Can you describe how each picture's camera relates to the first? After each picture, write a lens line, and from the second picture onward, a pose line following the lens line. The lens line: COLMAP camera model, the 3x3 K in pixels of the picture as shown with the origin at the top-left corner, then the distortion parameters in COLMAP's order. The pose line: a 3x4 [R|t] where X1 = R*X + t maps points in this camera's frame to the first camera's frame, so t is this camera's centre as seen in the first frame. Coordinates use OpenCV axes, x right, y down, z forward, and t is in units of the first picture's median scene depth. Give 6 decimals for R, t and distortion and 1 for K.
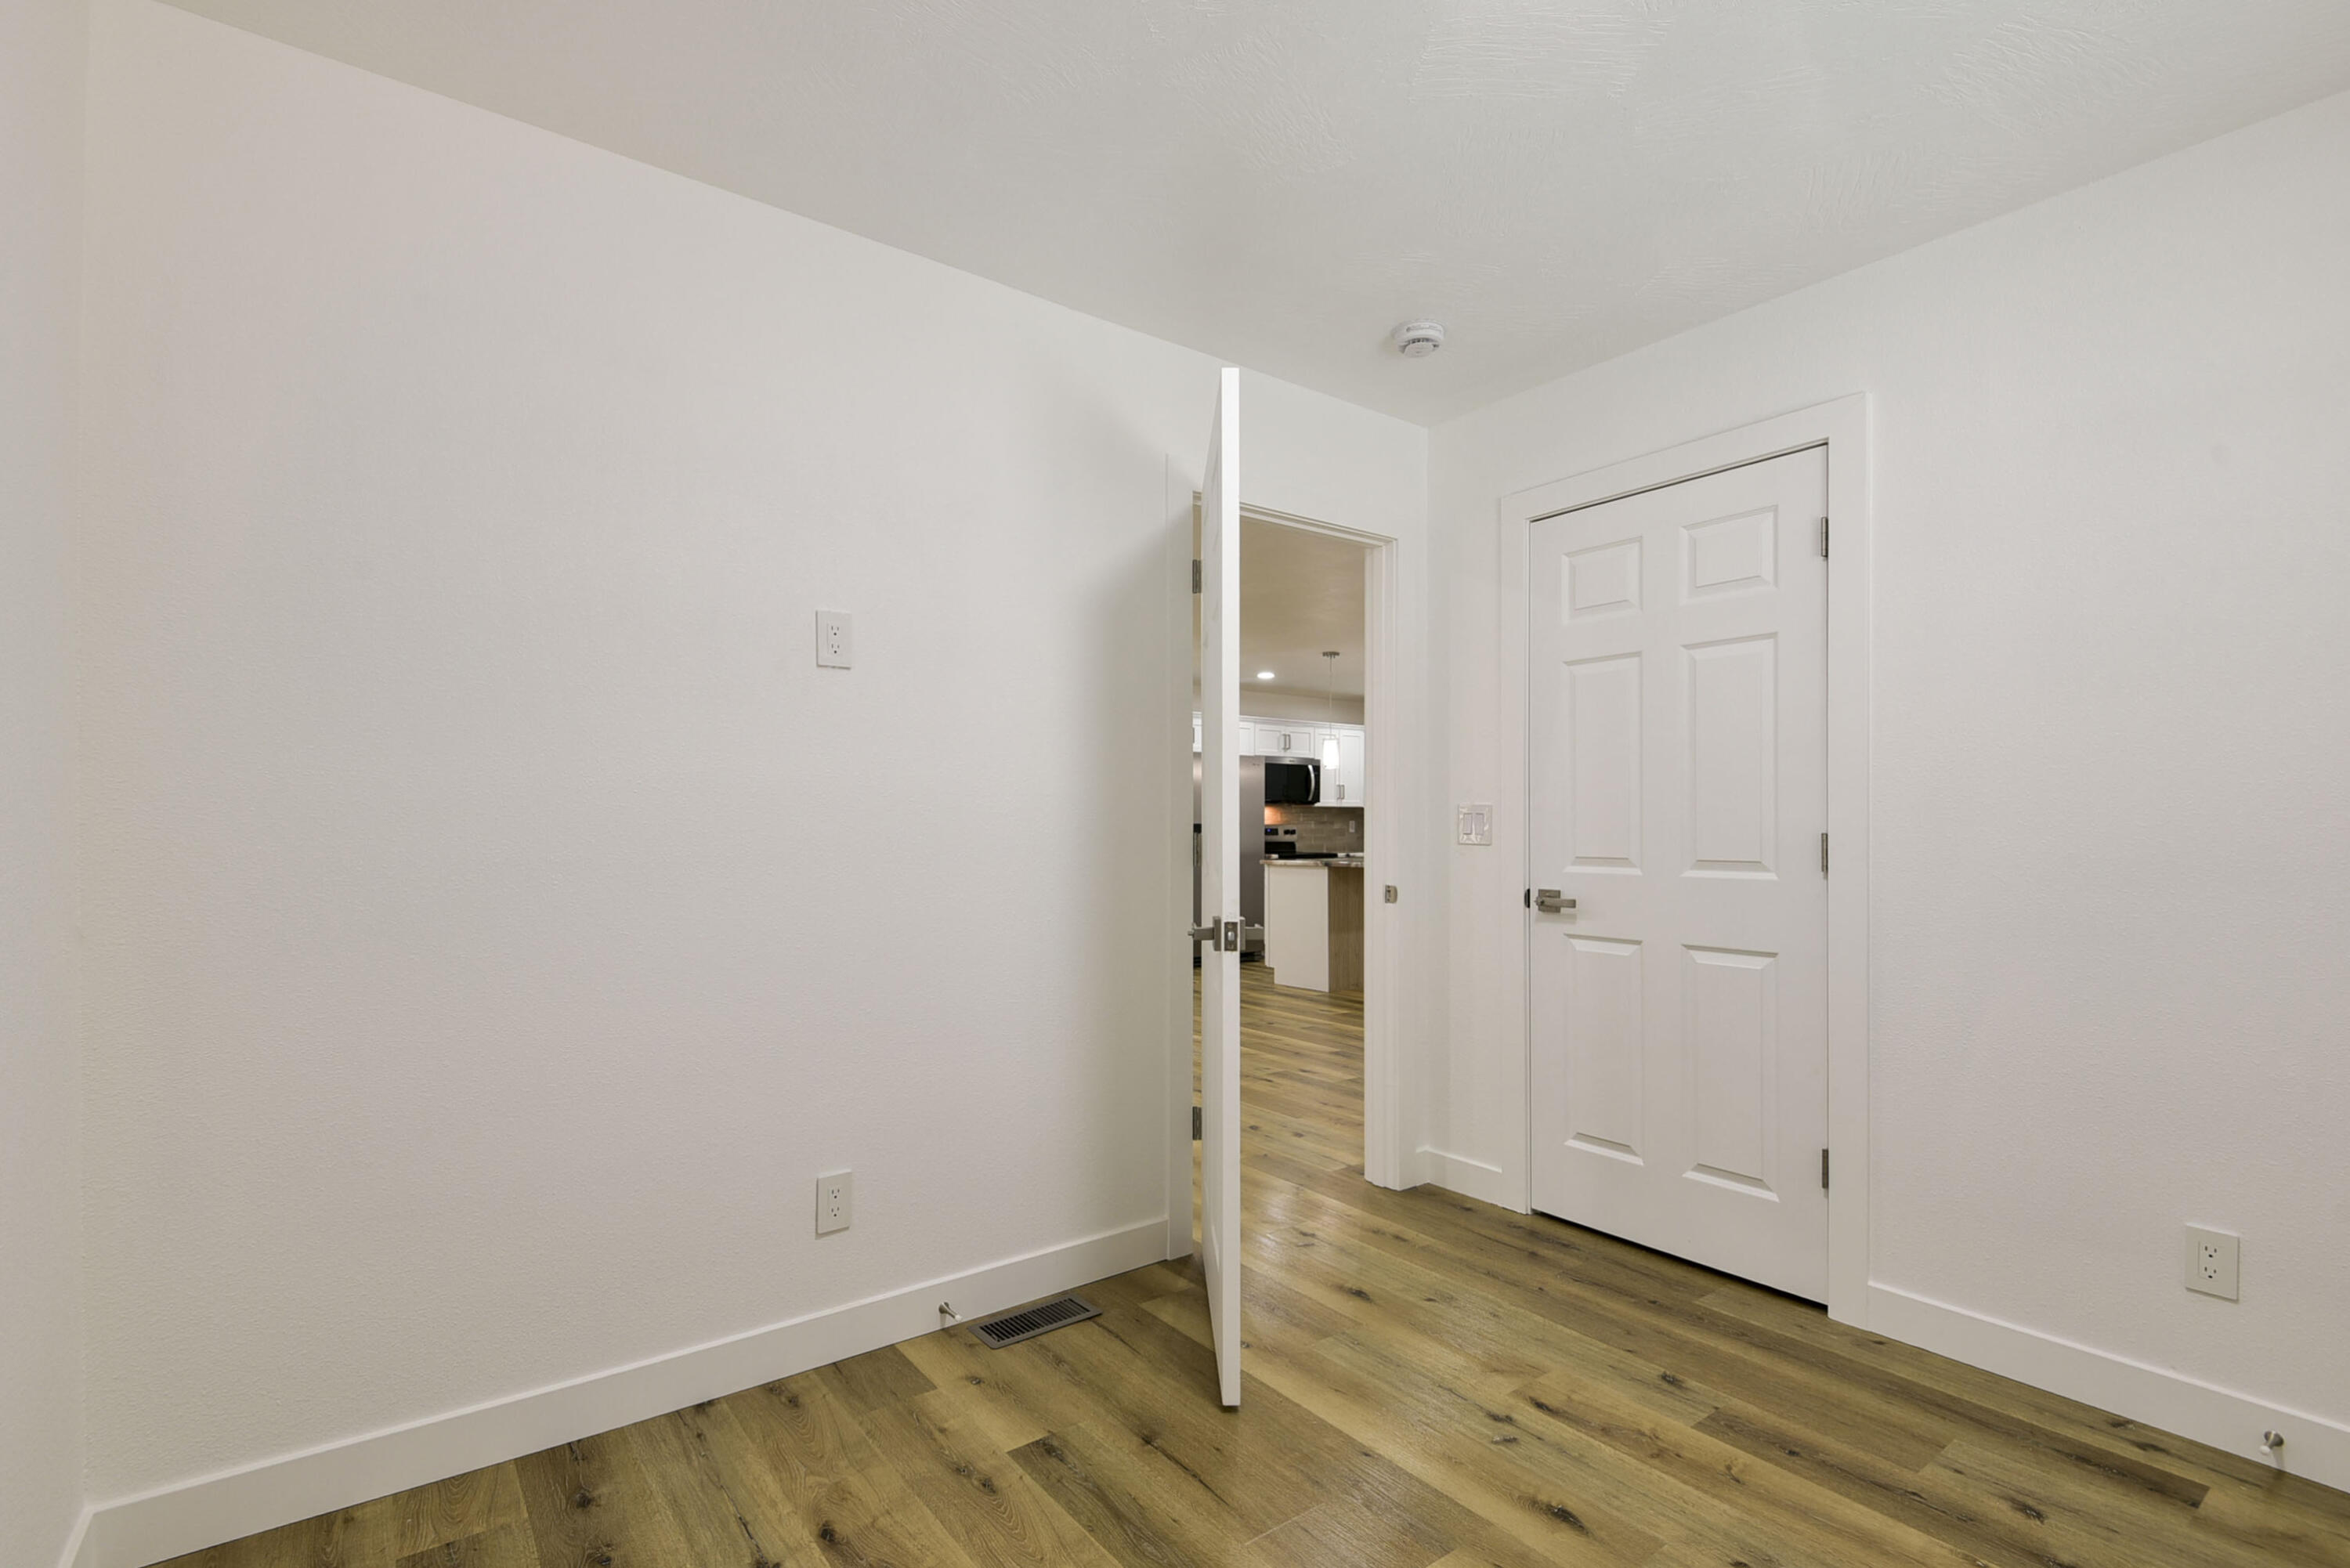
lens RADIAL K [[1092.8, 0, 1160.1], [0, 1092.8, 782.7], [0, 0, 1]] dist [0.032433, -0.020877]
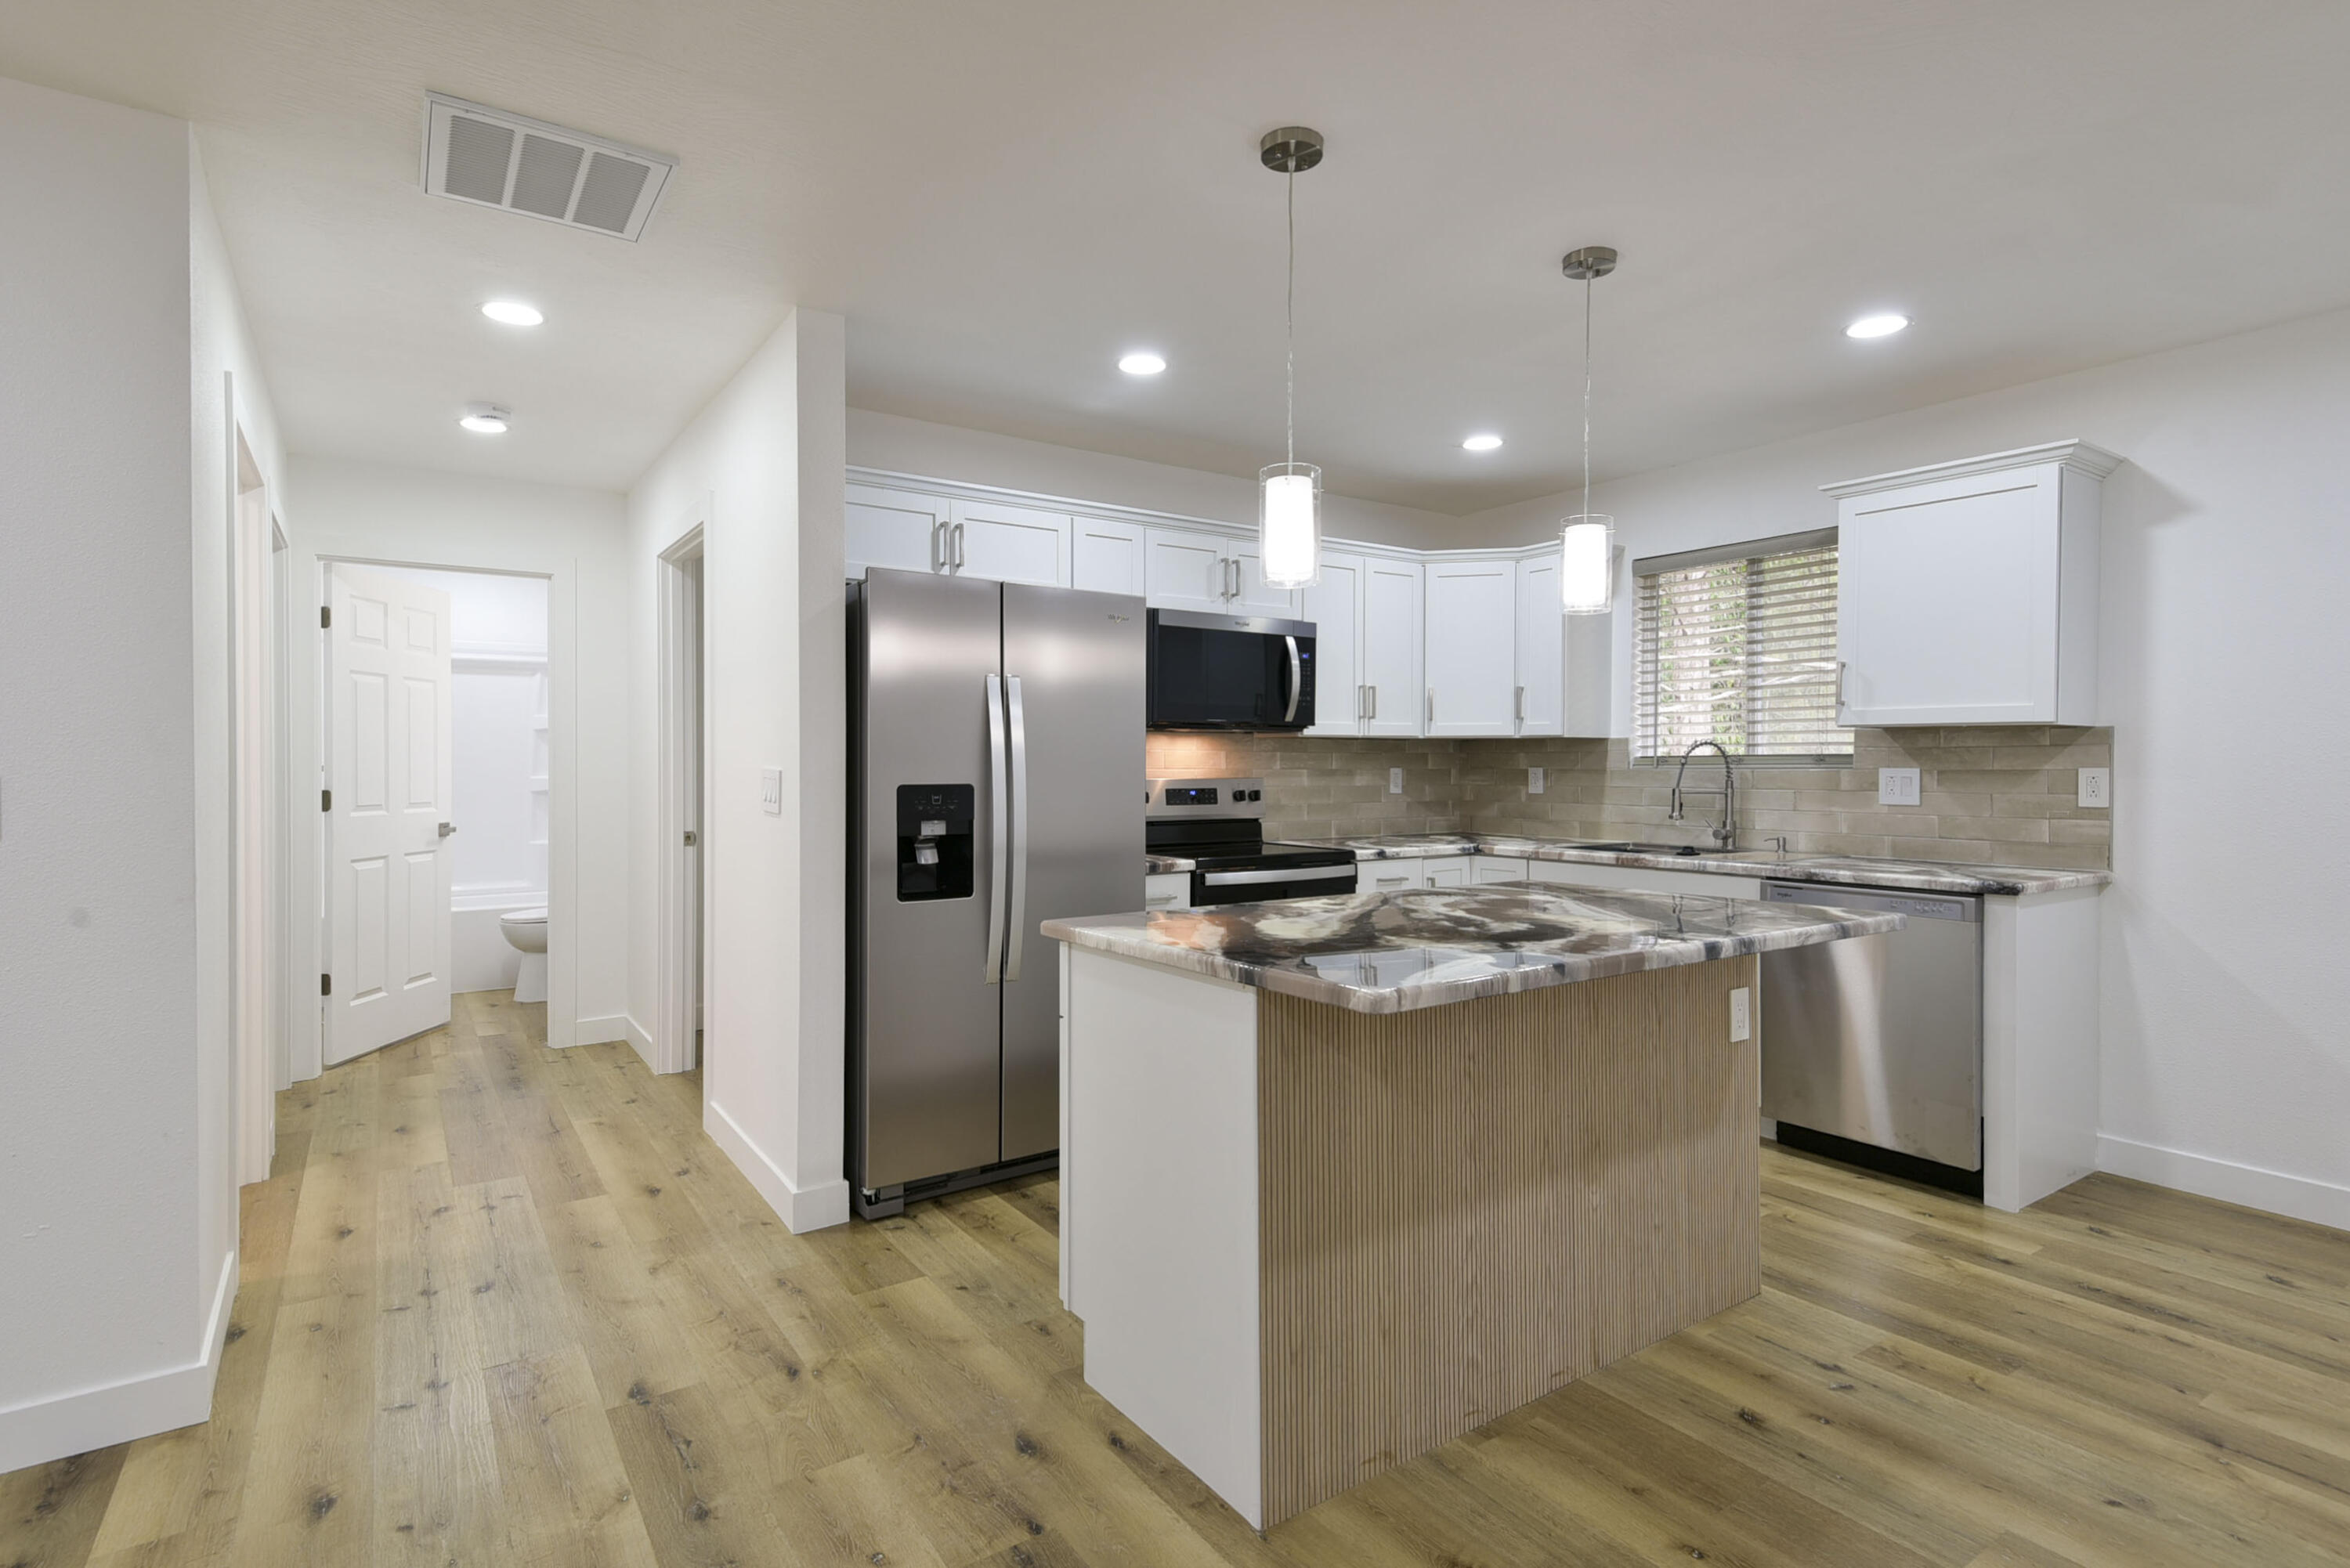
lens RADIAL K [[1181.8, 0, 1187.8], [0, 1181.8, 769.0], [0, 0, 1]] dist [0.032458, -0.001381]
pose [[0.999719, 0.002983, -0.023525, 0.108317], [-0.001820, 0.998781, 0.049331, 0.011697], [0.023643, -0.049275, 0.998505, 0.544264]]
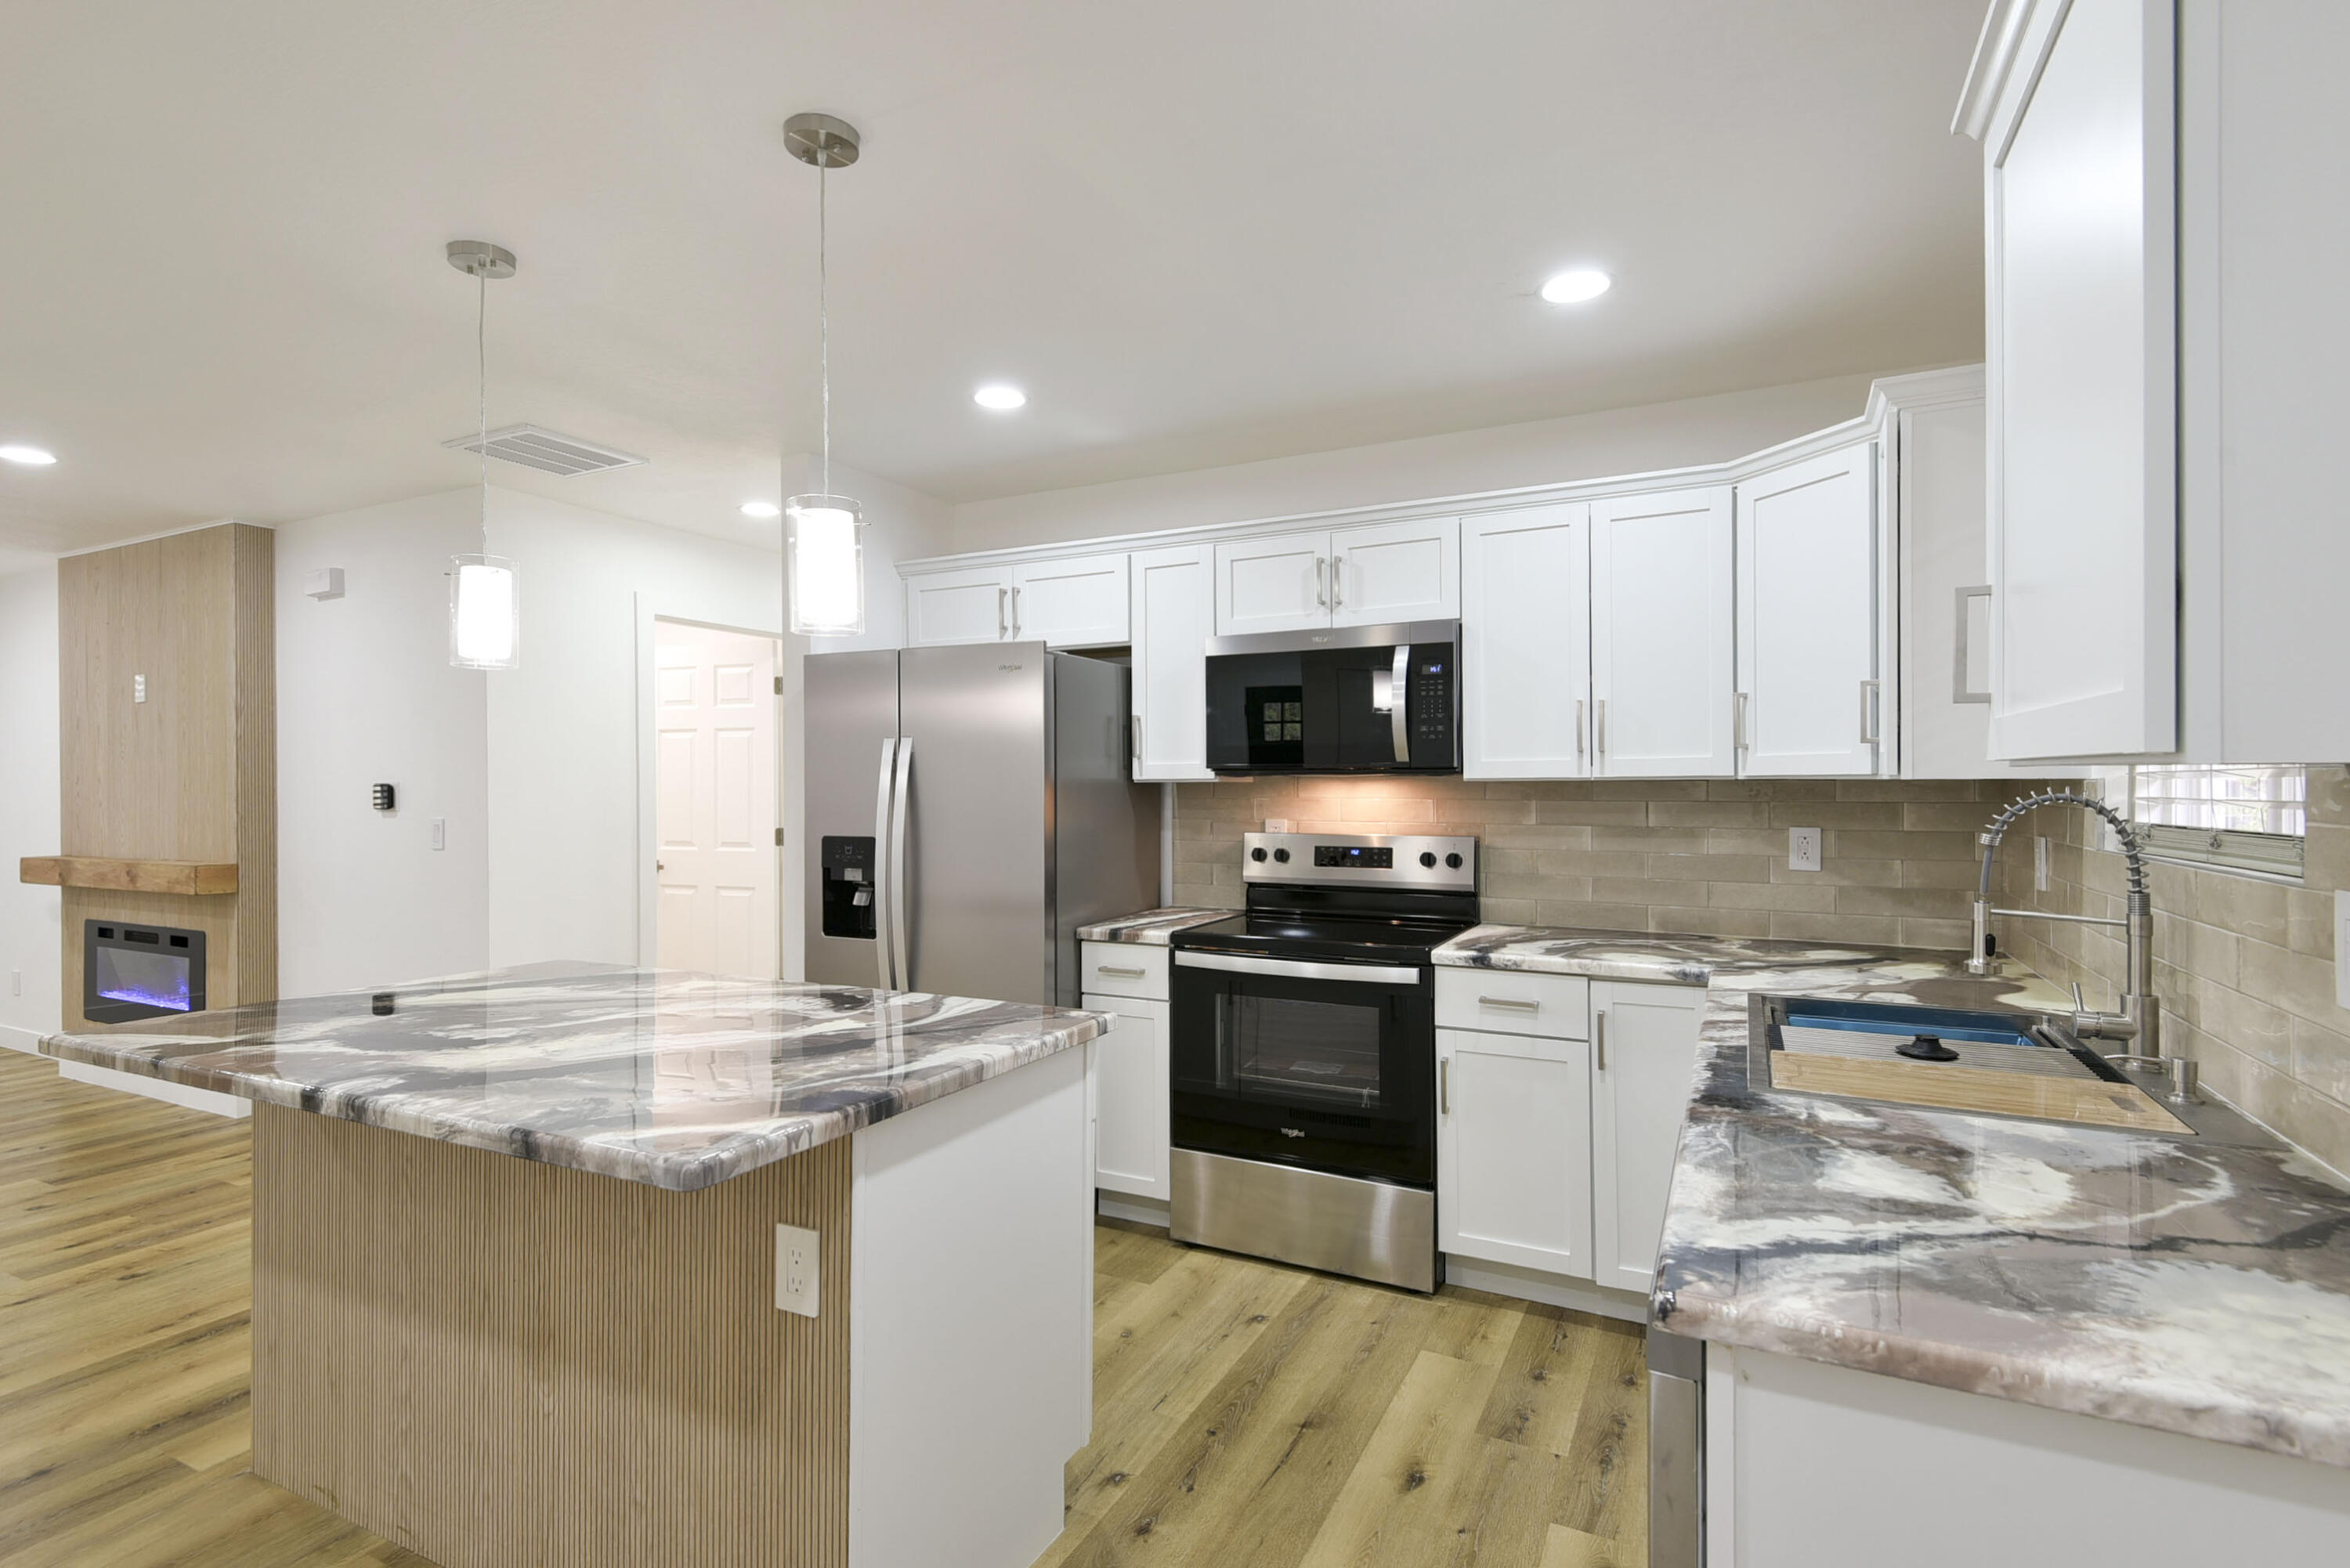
lens RADIAL K [[1136.3, 0, 1128.0], [0, 1136.3, 782.8], [0, 0, 1]] dist [0.027021, -0.006645]
pose [[0.441100, 0.001907, -0.897456, 0.386198], [0.042600, 0.998826, 0.023060, 0.010919], [0.896446, -0.048403, 0.440501, 0.786140]]
